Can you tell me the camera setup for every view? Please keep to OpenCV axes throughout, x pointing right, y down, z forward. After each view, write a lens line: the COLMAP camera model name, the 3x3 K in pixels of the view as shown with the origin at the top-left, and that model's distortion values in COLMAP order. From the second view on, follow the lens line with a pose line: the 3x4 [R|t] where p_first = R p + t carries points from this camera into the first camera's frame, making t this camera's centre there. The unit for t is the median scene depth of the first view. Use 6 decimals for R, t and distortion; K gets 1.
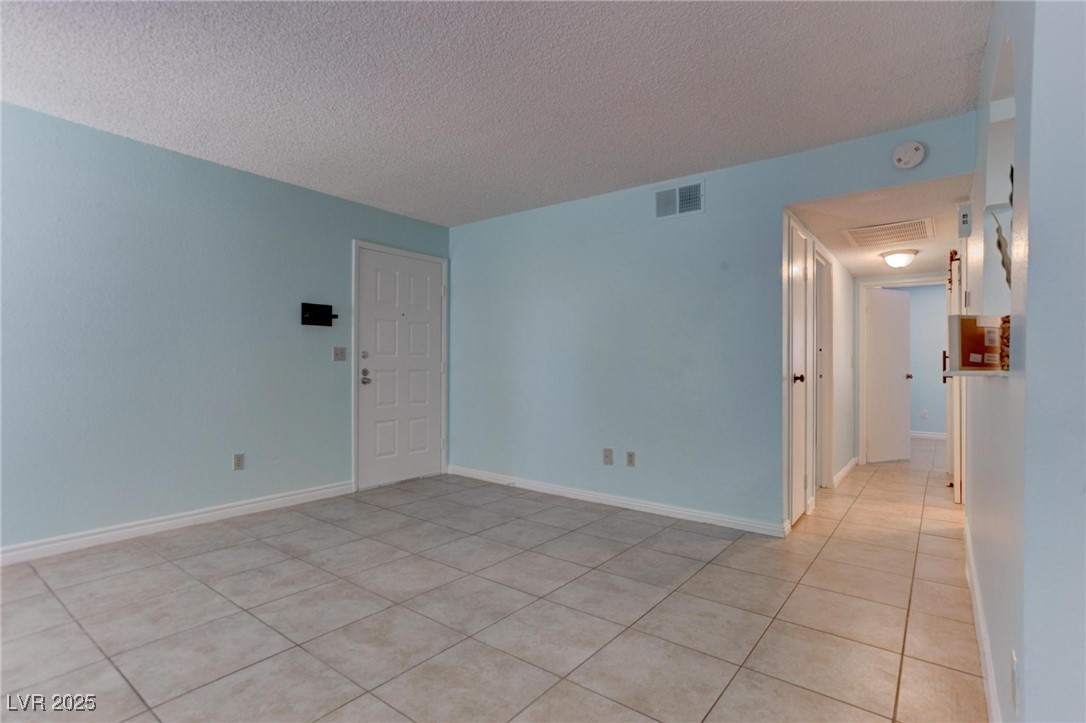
lens RADIAL K [[527.2, 0, 548.1], [0, 527.2, 359.2], [0, 0, 1]] dist [-0.014559, 0.000443]
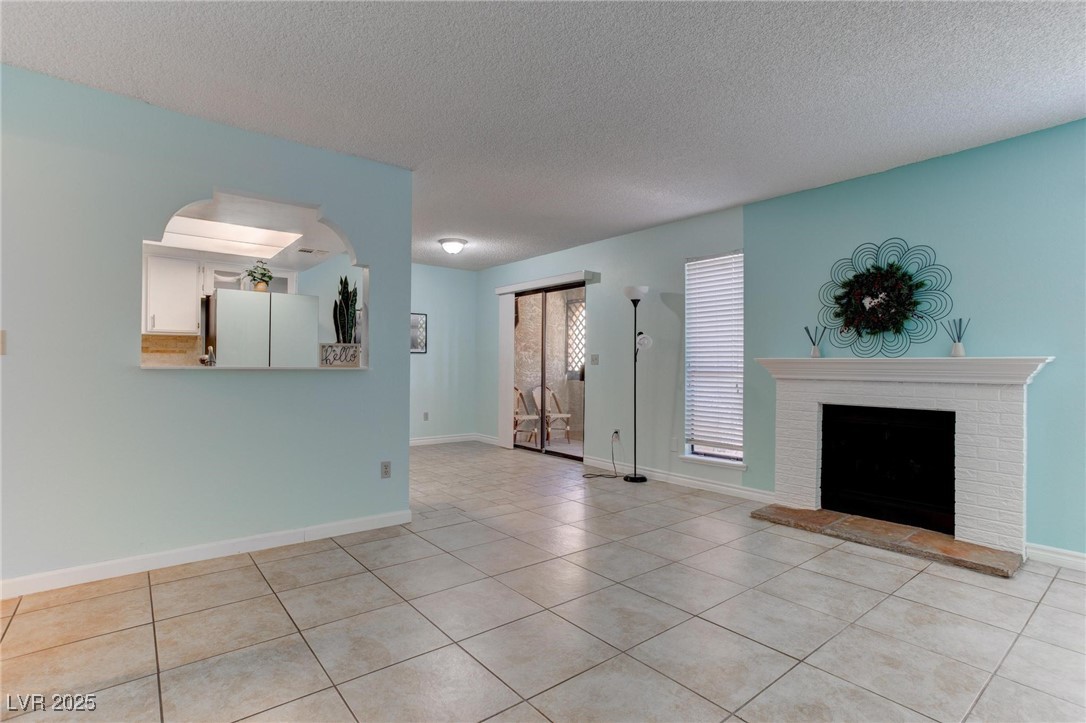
lens RADIAL K [[528.5, 0, 545.8], [0, 528.5, 367.1], [0, 0, 1]] dist [-0.045434, 0.029668]
pose [[-0.970503, -0.012214, 0.240778, -0.336694], [-0.016650, 0.999727, -0.016397, 0.024495], [-0.240512, -0.019922, -0.970442, 1.719055]]
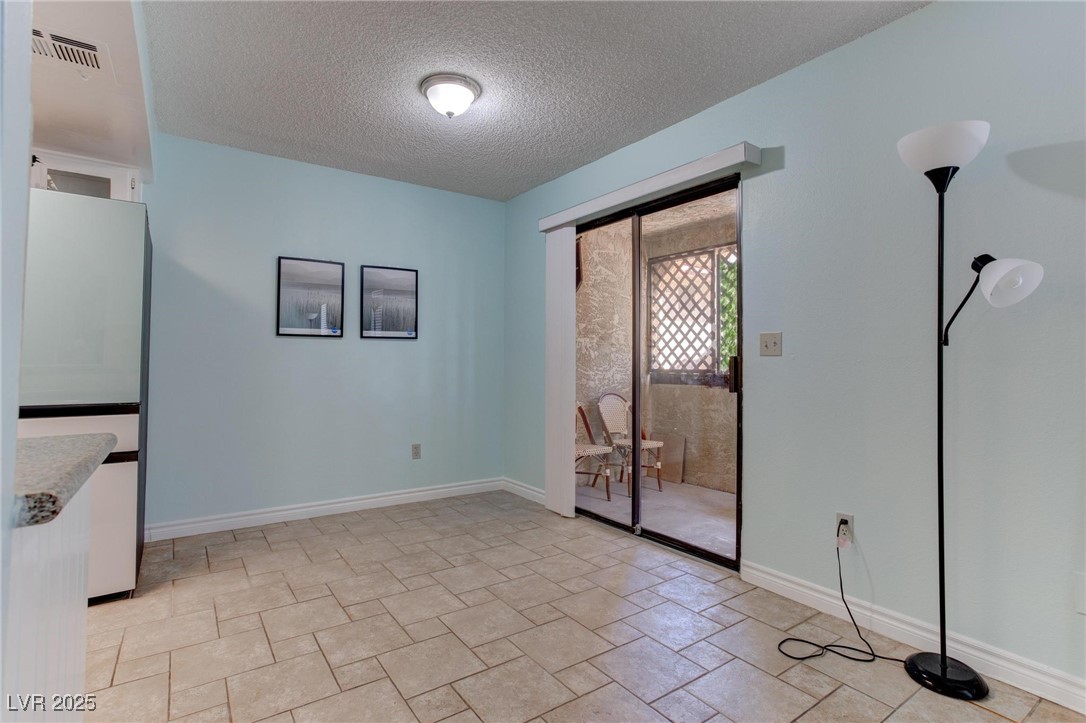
lens RADIAL K [[527.2, 0, 548.1], [0, 527.2, 359.2], [0, 0, 1]] dist [-0.014559, 0.000443]
pose [[-0.954413, -0.005461, 0.298440, 0.111911], [-0.013943, 0.999557, -0.026301, 0.011298], [-0.298164, -0.029263, -0.954066, 0.533498]]
